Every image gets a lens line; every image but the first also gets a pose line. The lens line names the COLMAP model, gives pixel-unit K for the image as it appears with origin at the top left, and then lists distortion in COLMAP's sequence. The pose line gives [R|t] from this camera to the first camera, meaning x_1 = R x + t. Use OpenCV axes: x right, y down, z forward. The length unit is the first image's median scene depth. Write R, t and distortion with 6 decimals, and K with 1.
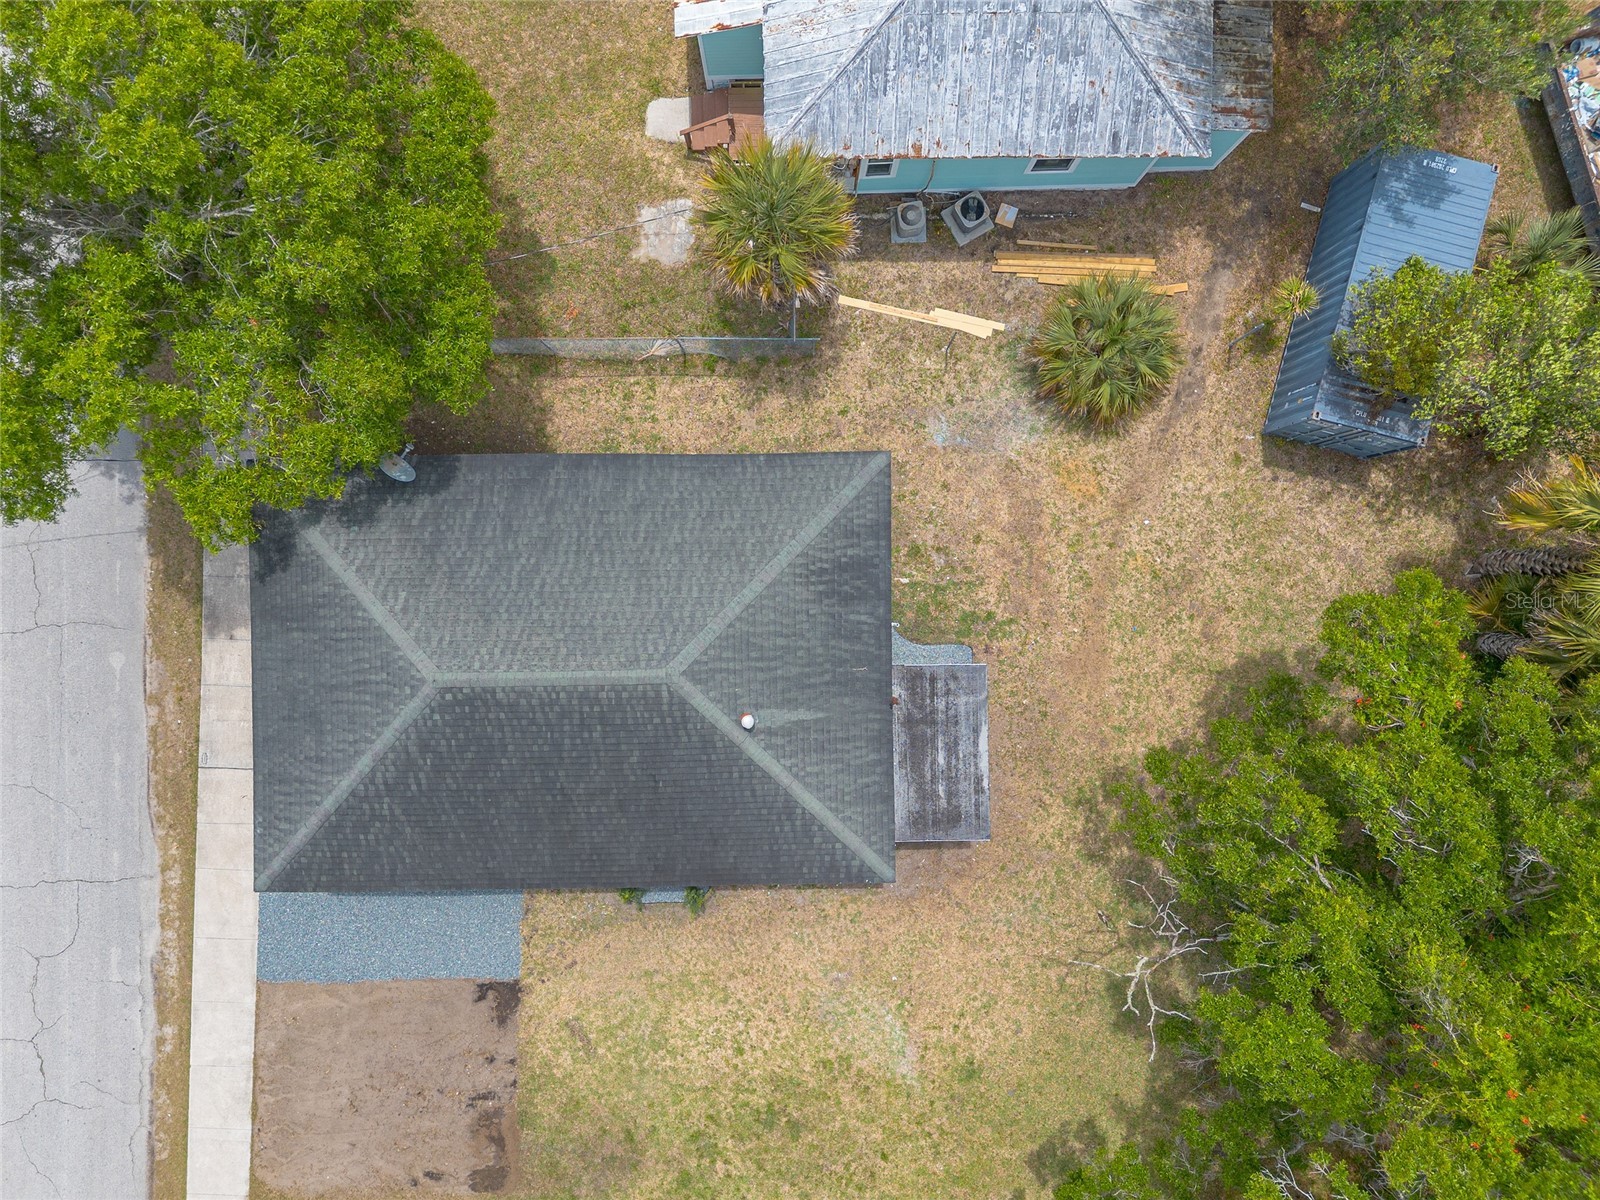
lens RADIAL K [[1156.5, 0, 791.5], [0, 1156.5, 608.2], [0, 0, 1]] dist [0.097831, -0.120455]
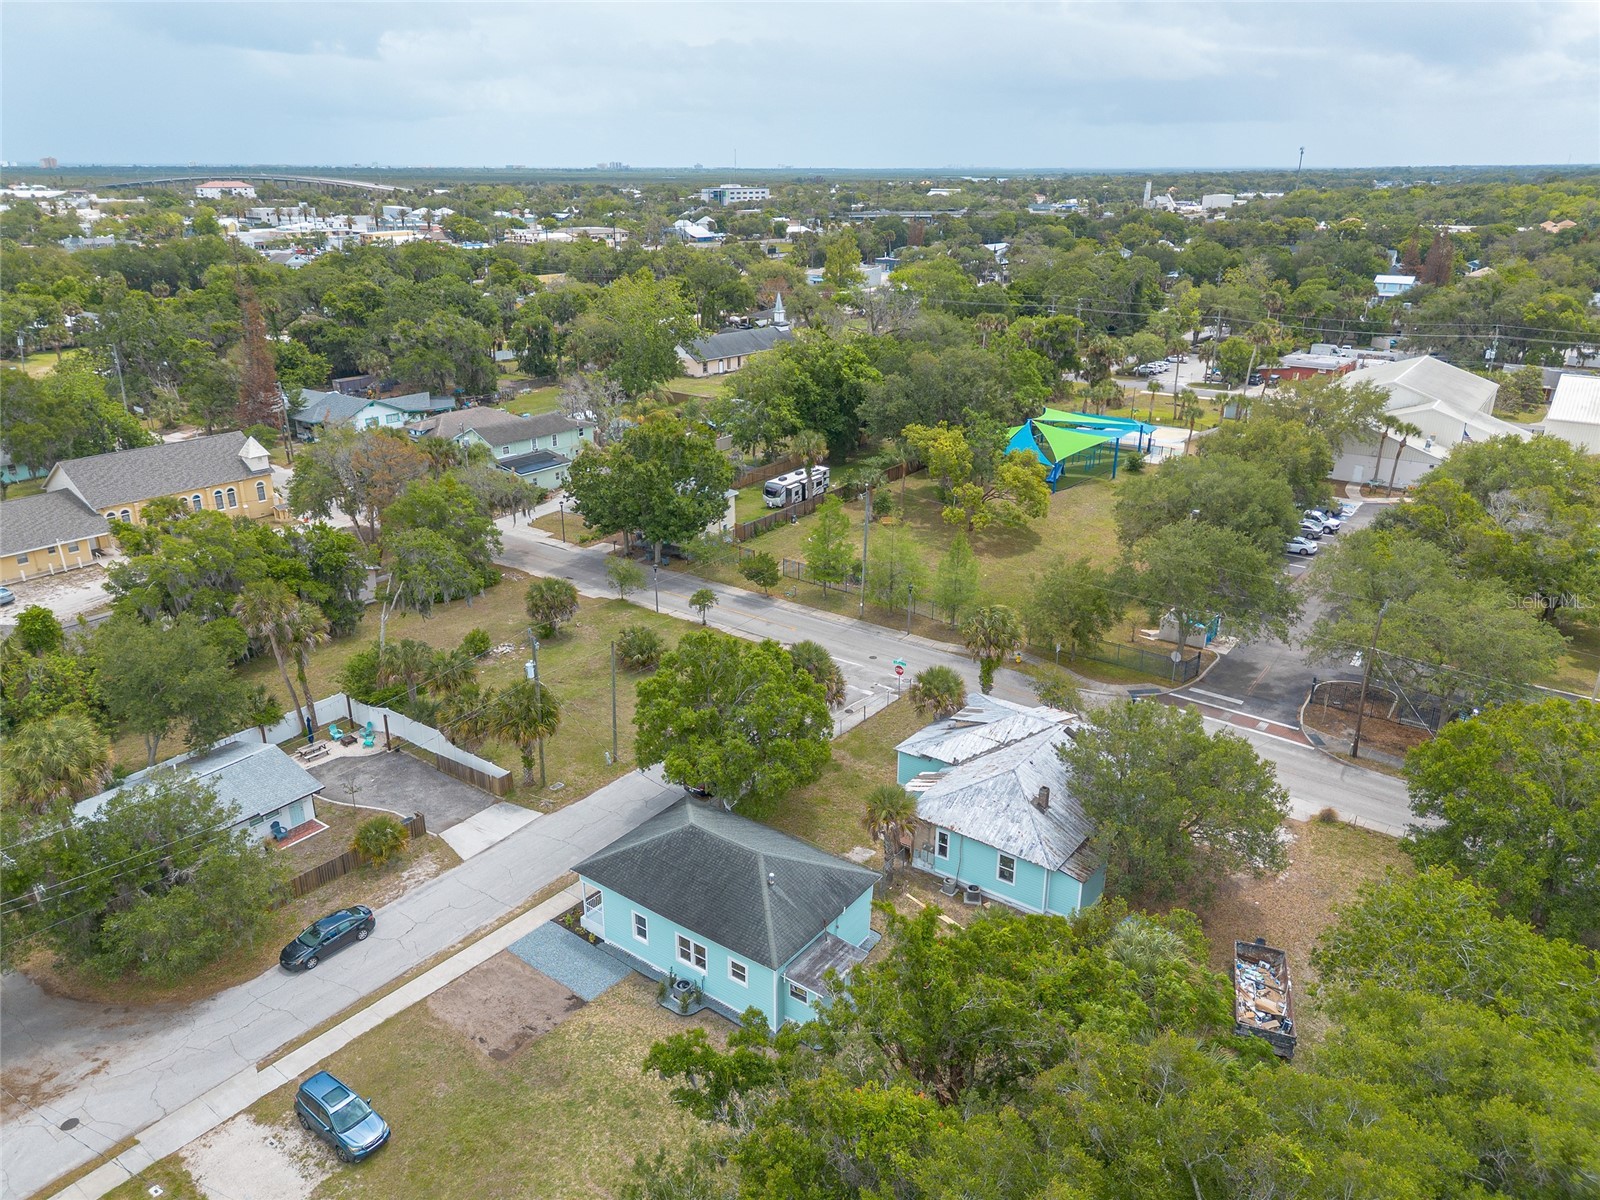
lens RADIAL K [[1143.8, 0, 782.9], [0, 1143.8, 599.0], [0, 0, 1]] dist [0.072292, -0.043689]
pose [[0.791570, 0.220846, -0.569776, 0.995964], [-0.610930, 0.265425, -0.745865, 1.400263], [-0.013488, 0.938497, 0.345024, -0.323671]]
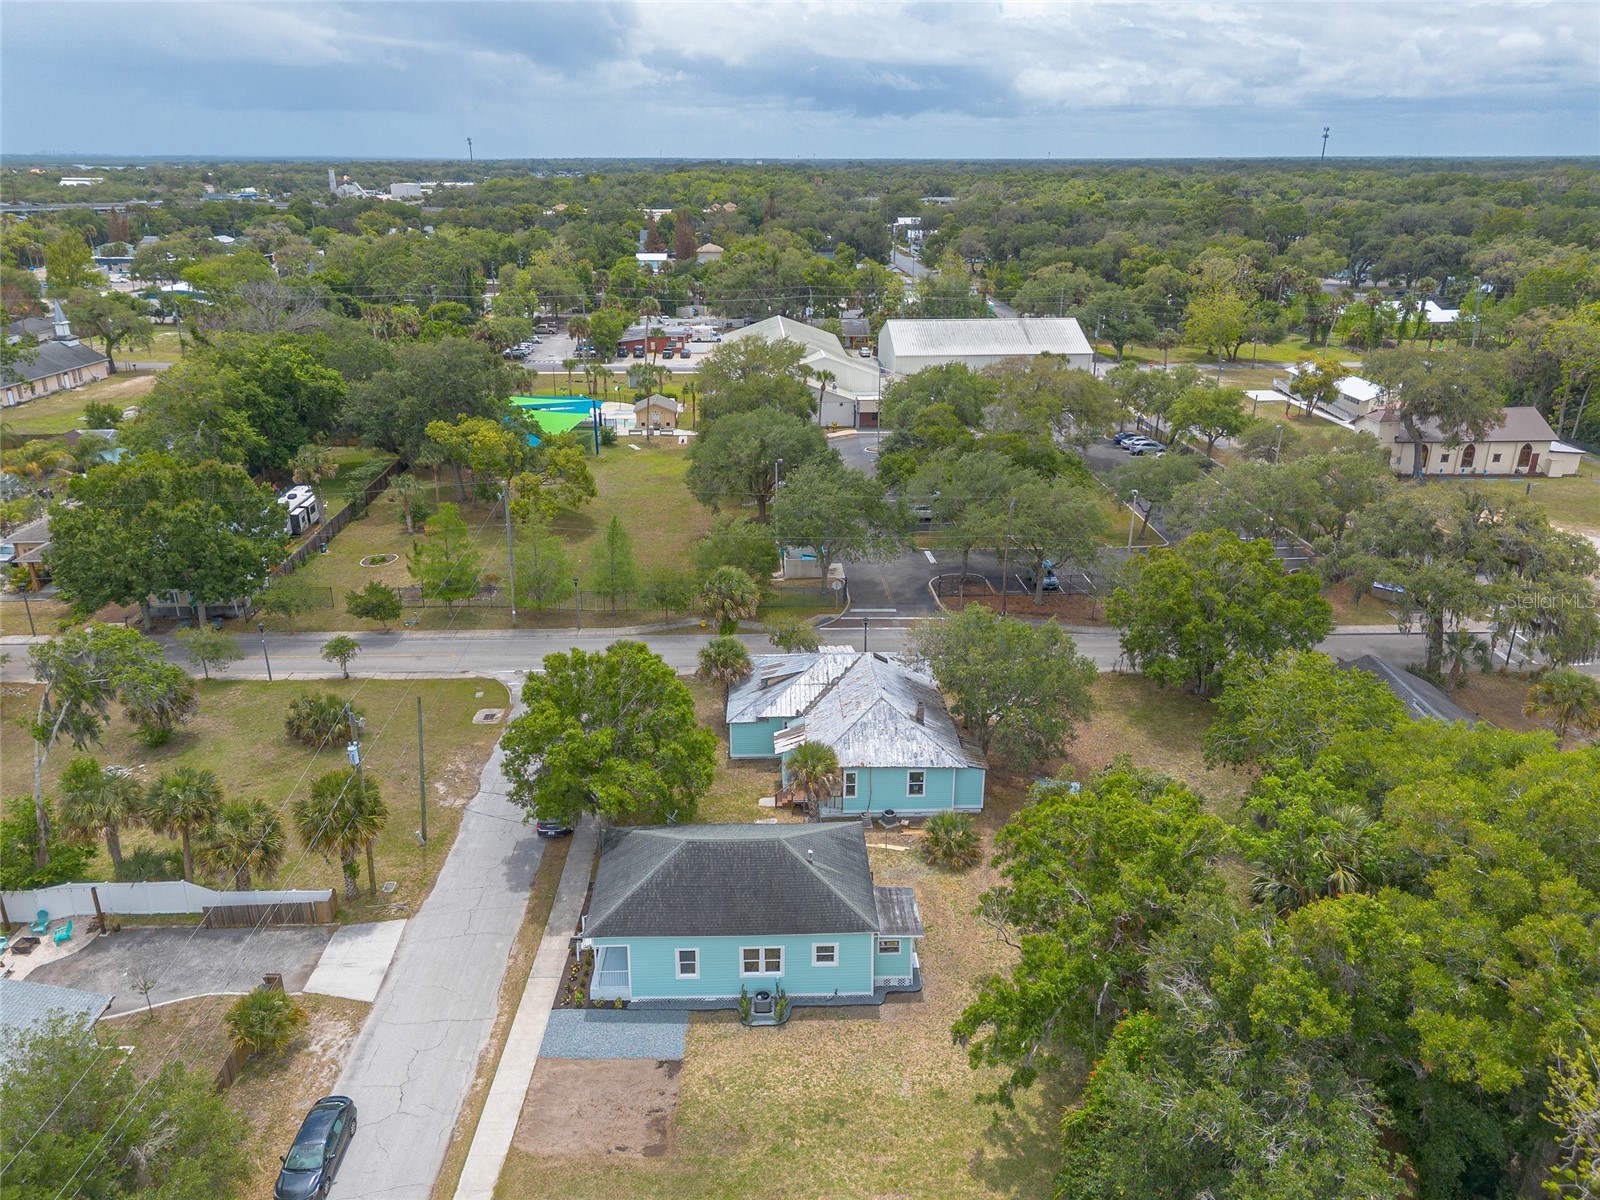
lens RADIAL K [[1156.5, 0, 791.5], [0, 1156.5, 608.2], [0, 0, 1]] dist [0.097831, -0.120455]
pose [[0.999779, -0.002076, 0.020898, -0.101974], [0.020311, 0.348582, -0.937058, 1.756106], [-0.005340, 0.937276, 0.348547, -0.266545]]
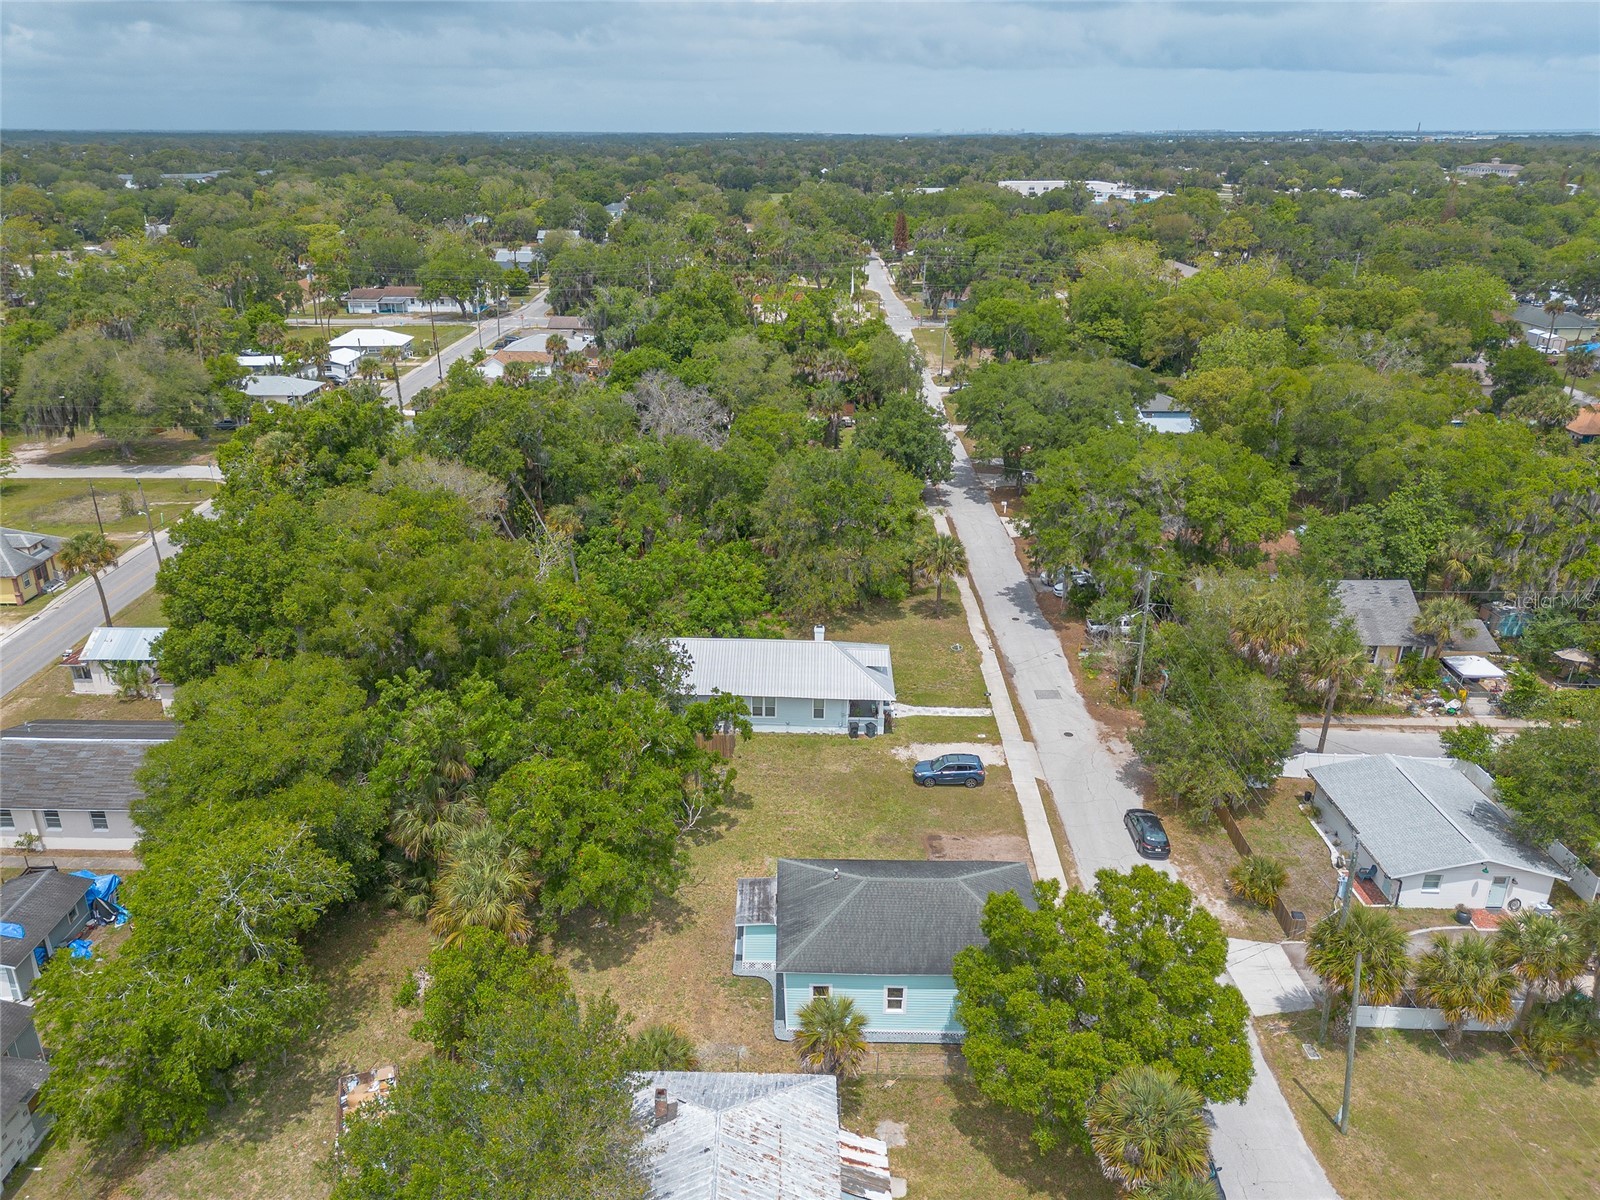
lens RADIAL K [[1156.5, 0, 791.5], [0, 1156.5, 608.2], [0, 0, 1]] dist [0.097831, -0.120455]
pose [[-0.999973, -0.006023, 0.004111, 0.039252], [0.006138, -0.390920, 0.920404, -1.621846], [-0.003937, 0.920405, 0.390947, -0.424388]]
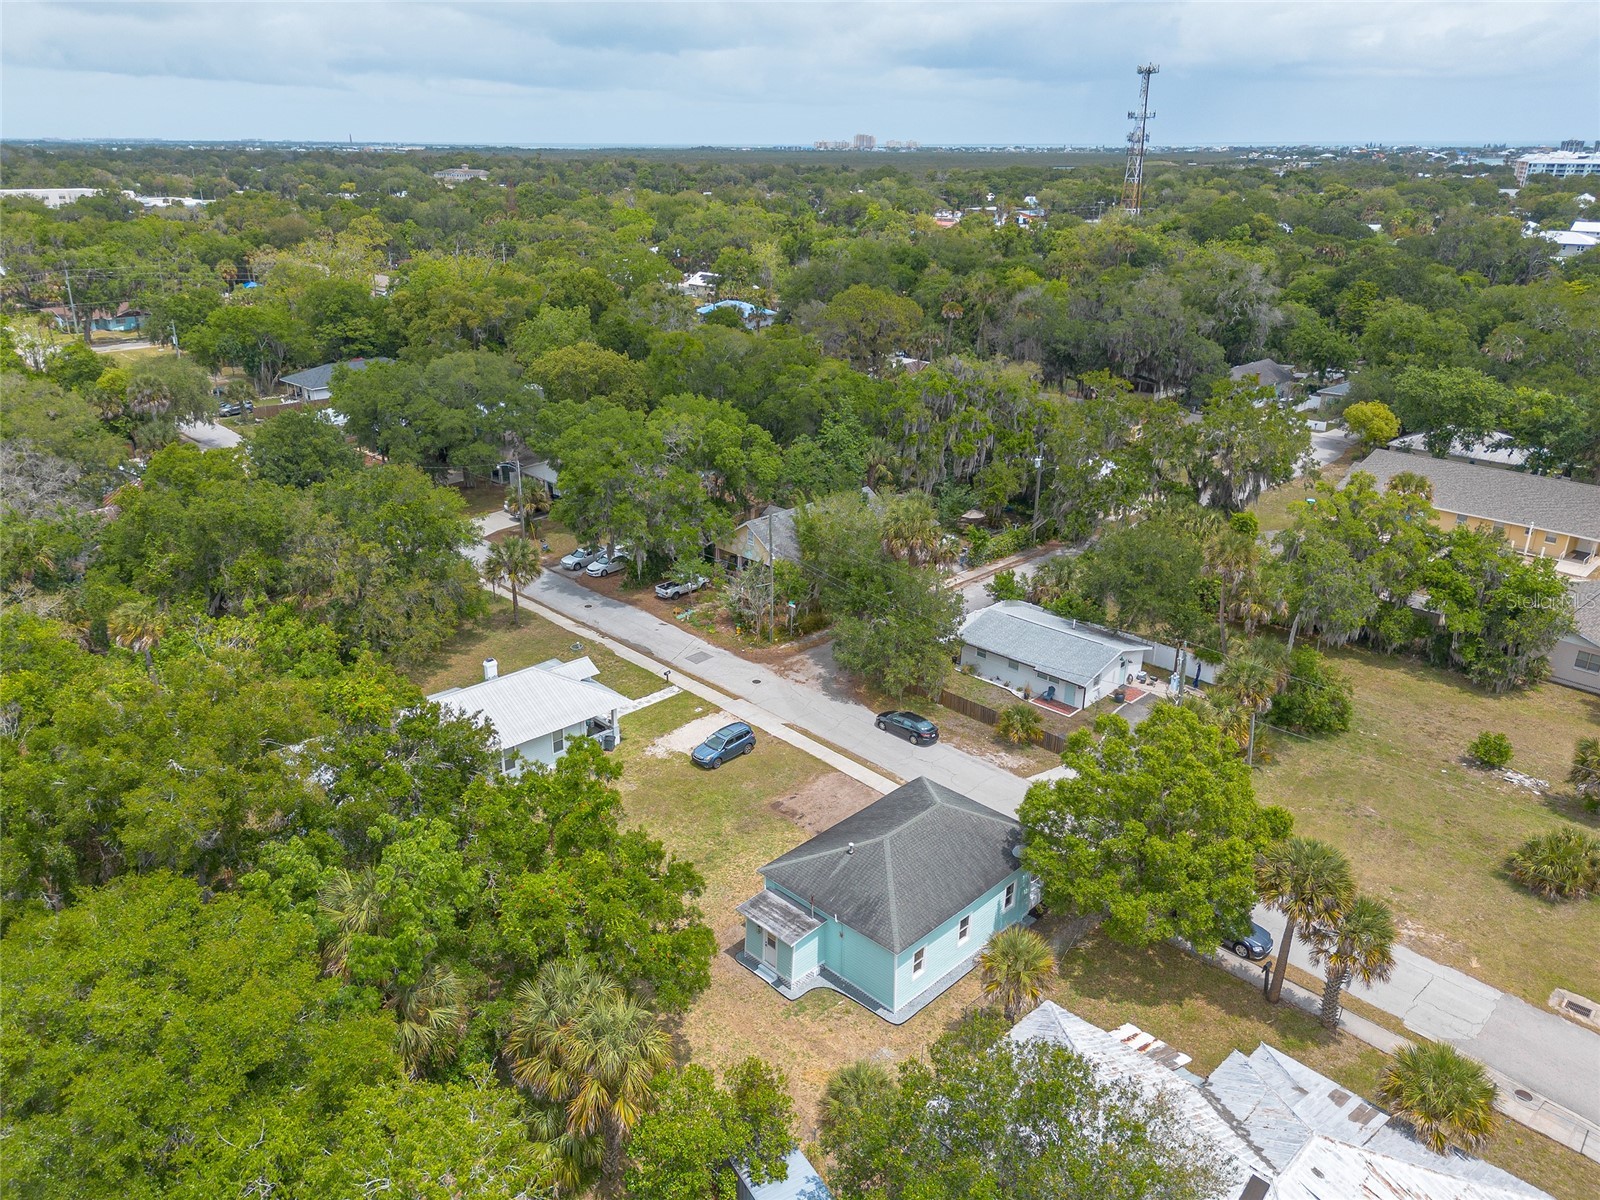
lens RADIAL K [[1113.0, 0, 805.5], [0, 1113.0, 634.6], [0, 0, 1]] dist [0.004252, 0.000029]
pose [[-0.694010, 0.280213, -0.663197, 1.201538], [-0.719578, -0.300157, 0.626189, -0.964844], [-0.023597, 0.911804, 0.409947, -0.328370]]
